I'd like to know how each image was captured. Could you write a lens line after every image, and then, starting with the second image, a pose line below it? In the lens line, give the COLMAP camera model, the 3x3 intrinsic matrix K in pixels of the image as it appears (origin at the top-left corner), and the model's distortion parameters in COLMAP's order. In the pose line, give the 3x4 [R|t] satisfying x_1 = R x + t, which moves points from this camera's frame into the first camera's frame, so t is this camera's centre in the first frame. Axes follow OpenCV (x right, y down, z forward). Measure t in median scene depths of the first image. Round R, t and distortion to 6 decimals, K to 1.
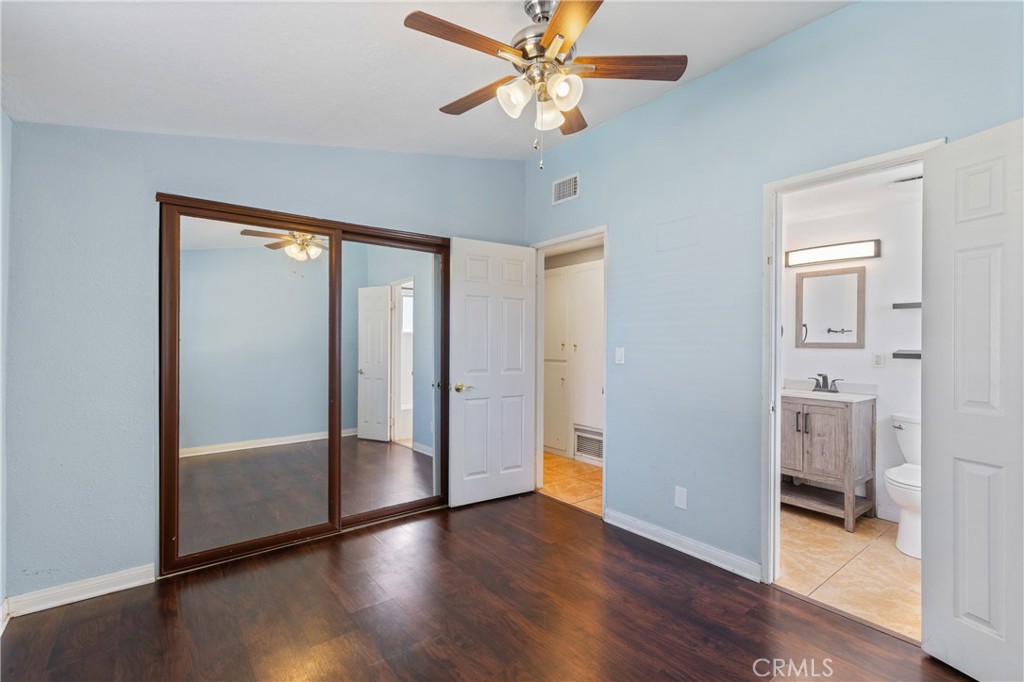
lens RADIAL K [[461.8, 0, 509.9], [0, 461.8, 342.1], [0, 0, 1]] dist [0.003416, 0.000205]
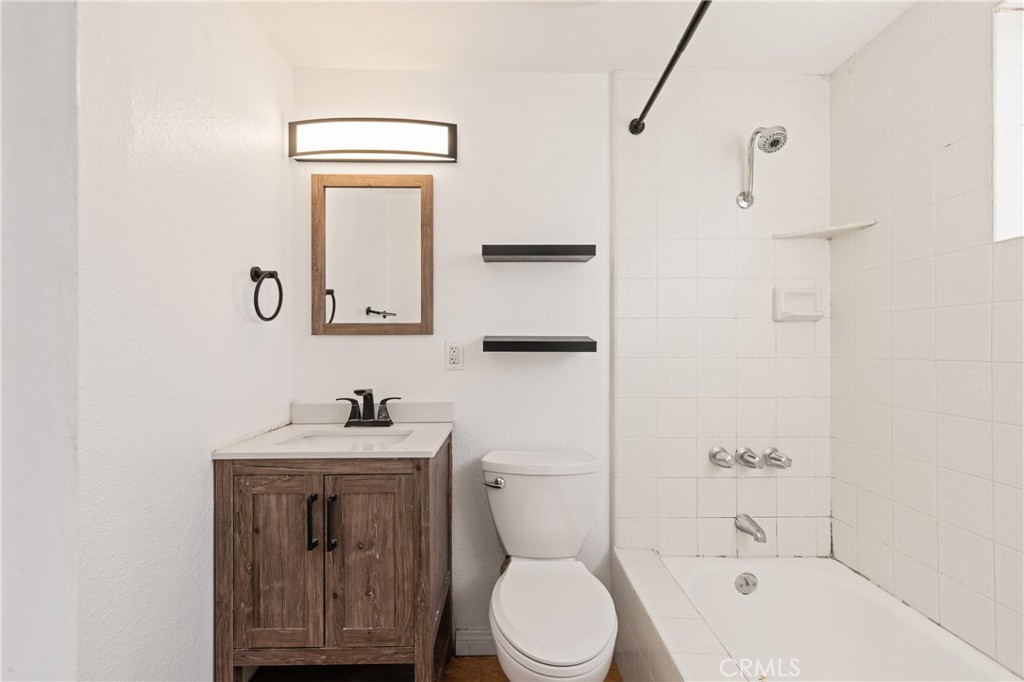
lens RADIAL K [[461.8, 0, 511.8], [0, 461.8, 342.7], [0, 0, 1]] dist [0.003416, 0.000205]
pose [[0.601826, -0.005924, 0.798605, 0.415566], [0.007625, 0.999970, 0.001671, 0.023926], [-0.798590, 0.005084, 0.601853, 0.632973]]
